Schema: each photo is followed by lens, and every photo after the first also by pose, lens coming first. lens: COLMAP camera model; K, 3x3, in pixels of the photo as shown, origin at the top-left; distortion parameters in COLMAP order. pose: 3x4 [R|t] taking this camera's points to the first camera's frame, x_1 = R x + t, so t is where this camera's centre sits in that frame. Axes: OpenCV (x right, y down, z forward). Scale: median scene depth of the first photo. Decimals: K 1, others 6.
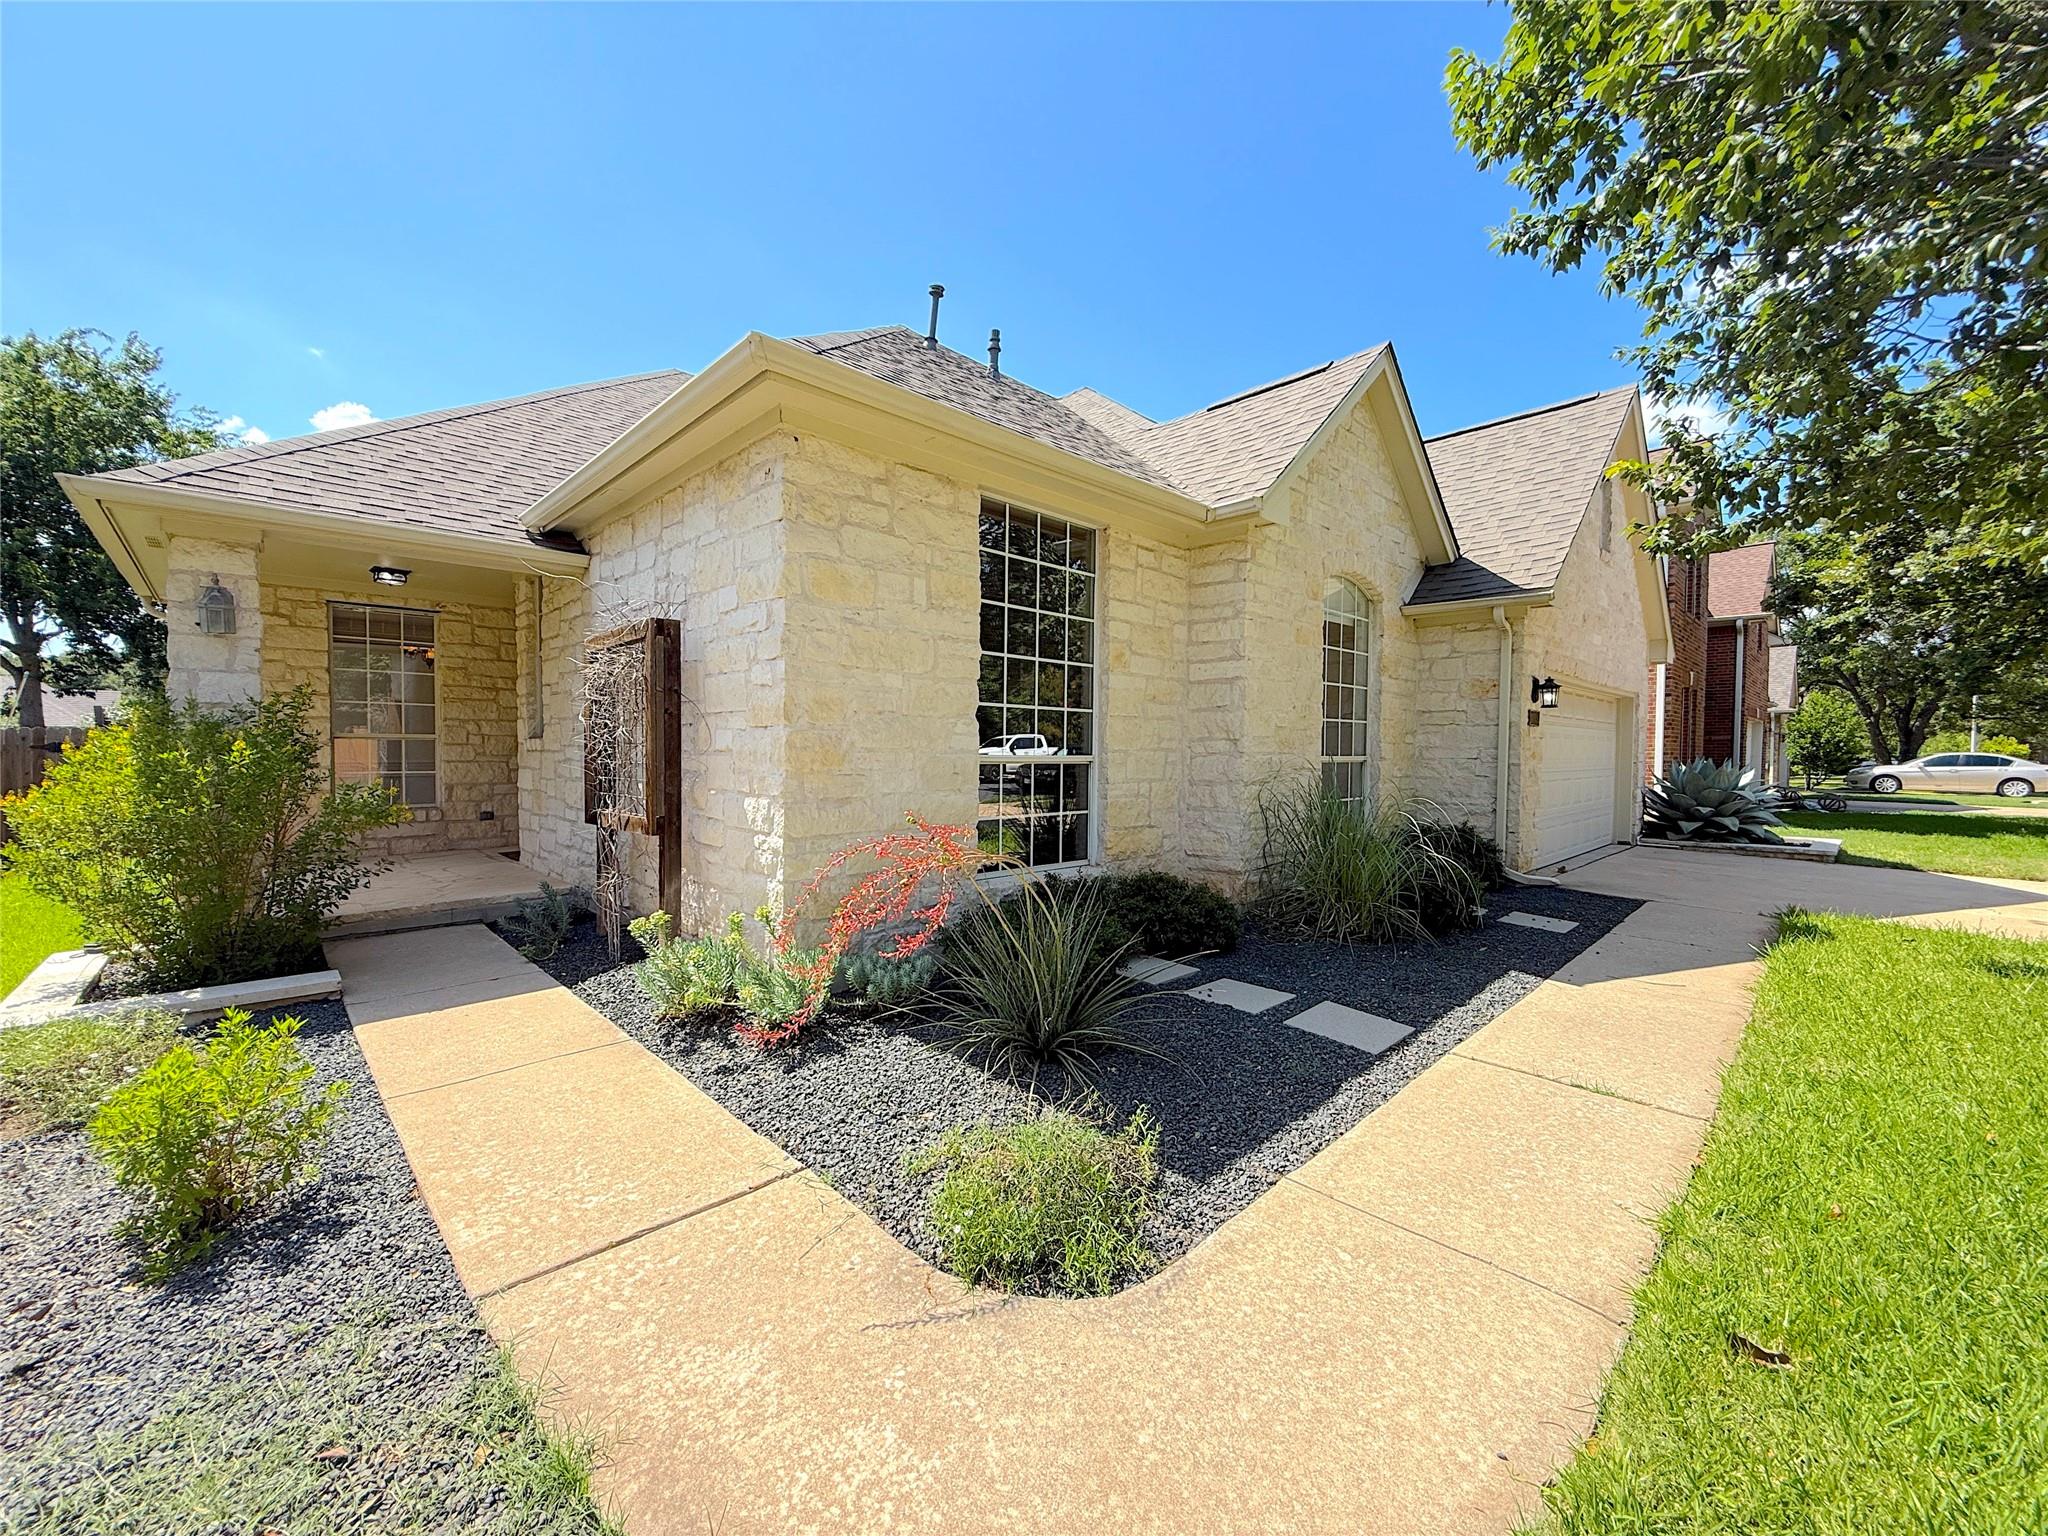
lens RADIAL K [[819.8, 0, 1022.9], [0, 819.8, 767.0], [0, 0, 1]] dist [-0.006524, 0.000553]
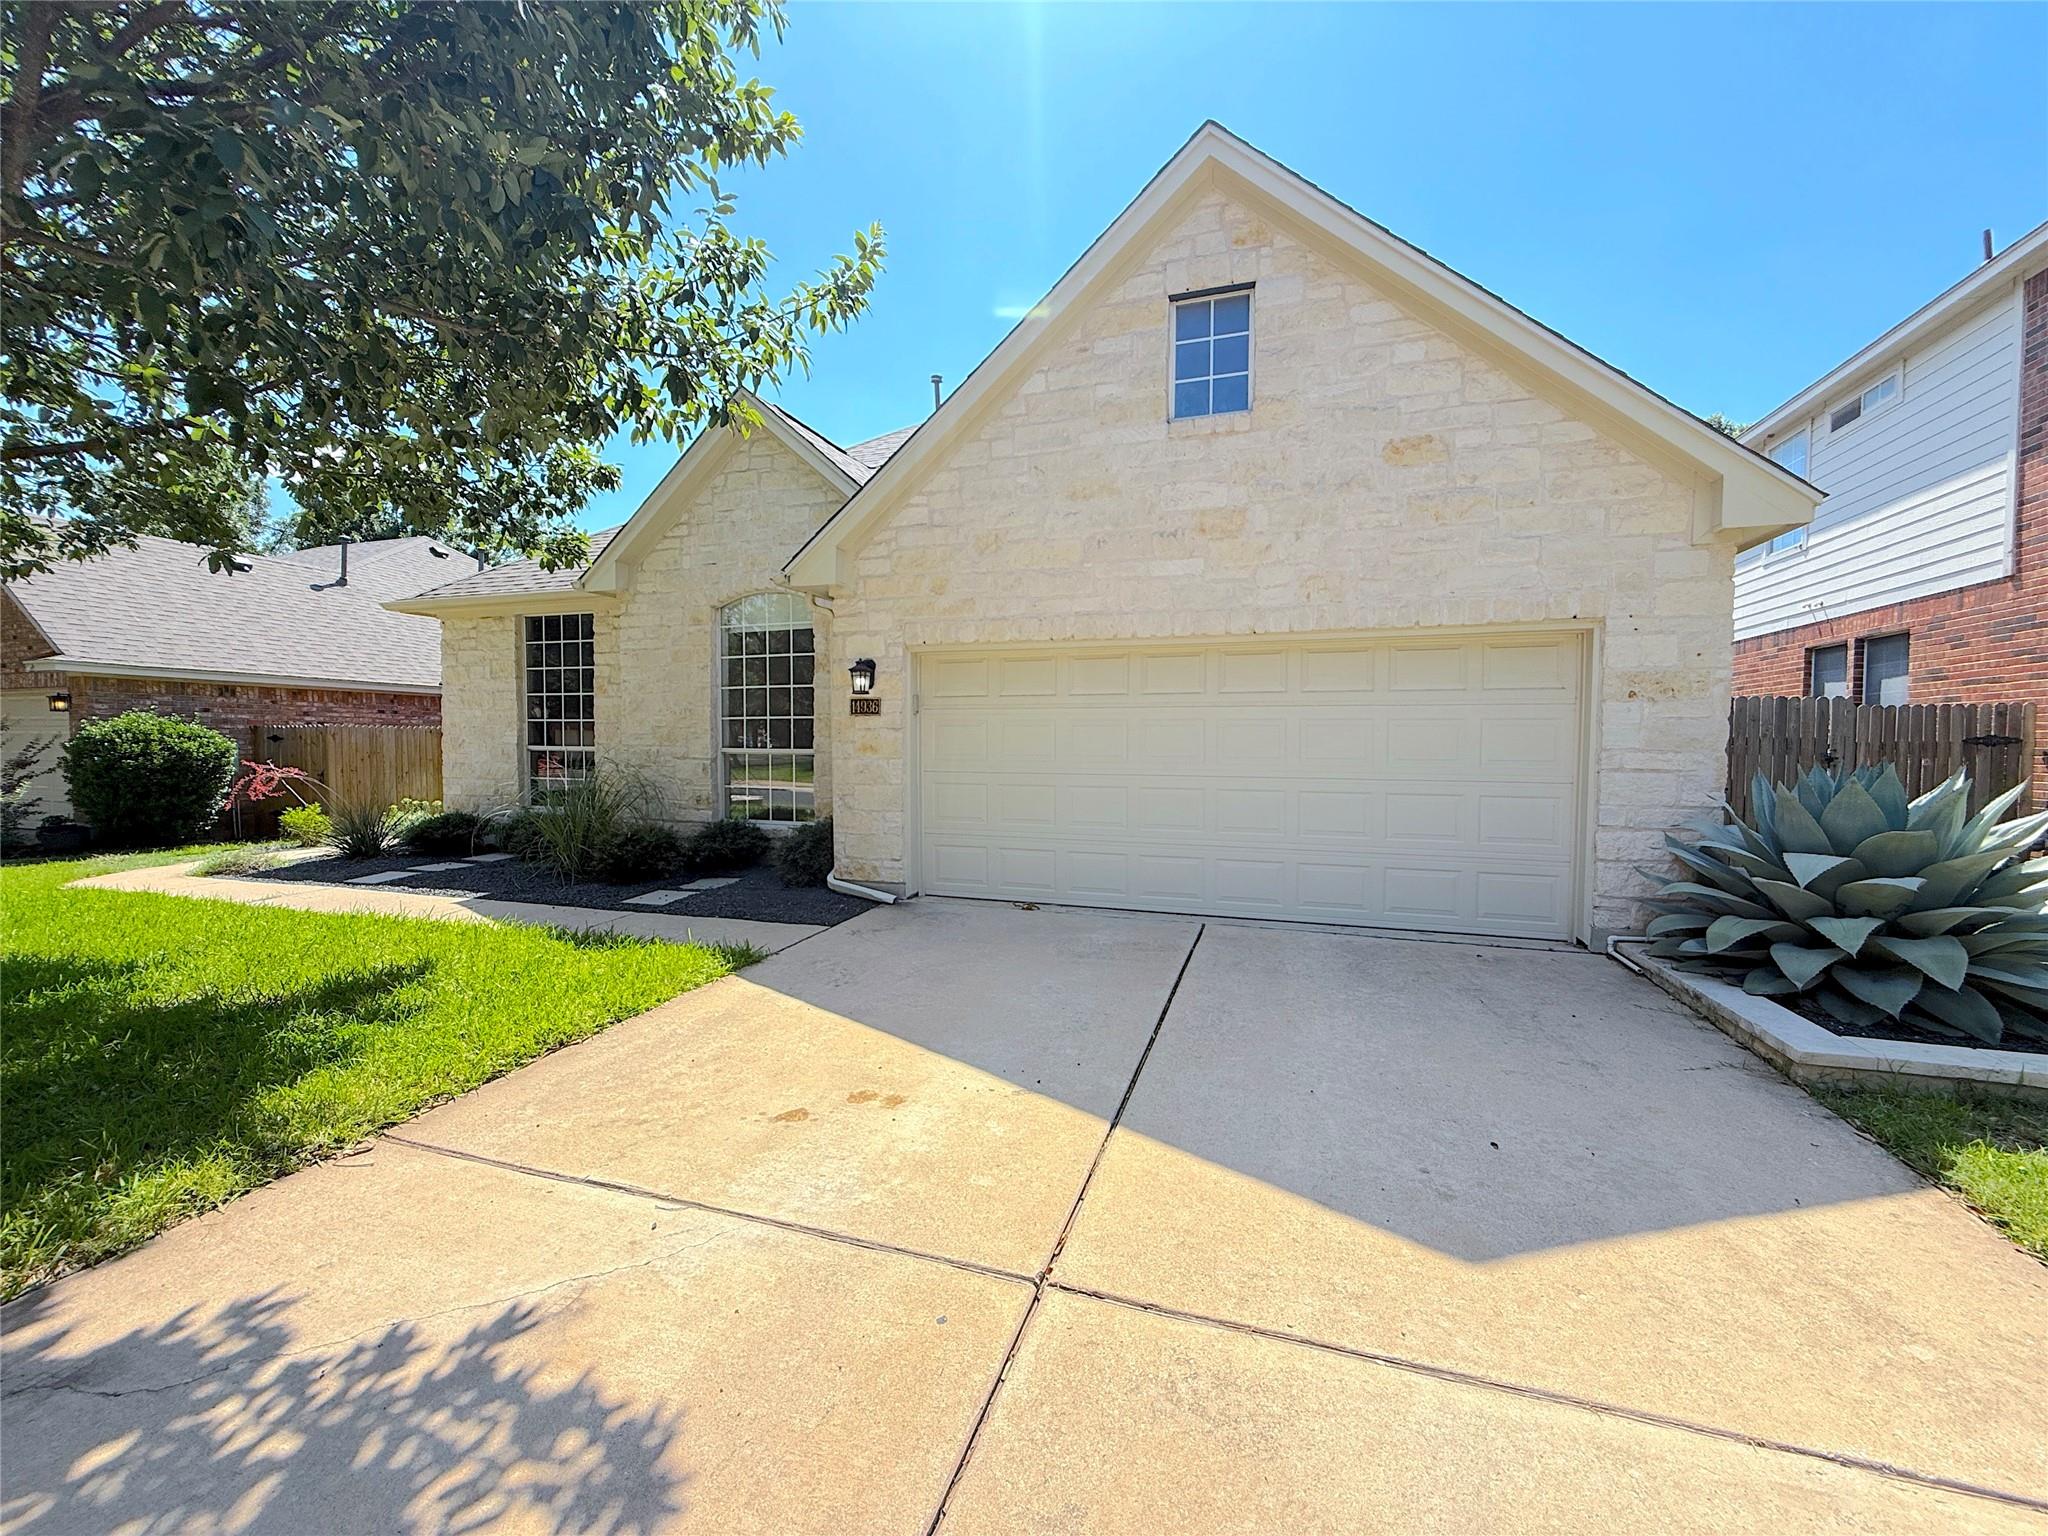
lens RADIAL K [[819.8, 0, 1011.3], [0, 819.8, 774.5], [0, 0, 1]] dist [-0.006524, 0.000553]
pose [[0.456943, 0.029029, -0.889022, 1.451813], [-0.022987, 0.999519, 0.020822, -0.008101], [0.889199, 0.010922, 0.457391, 0.722254]]
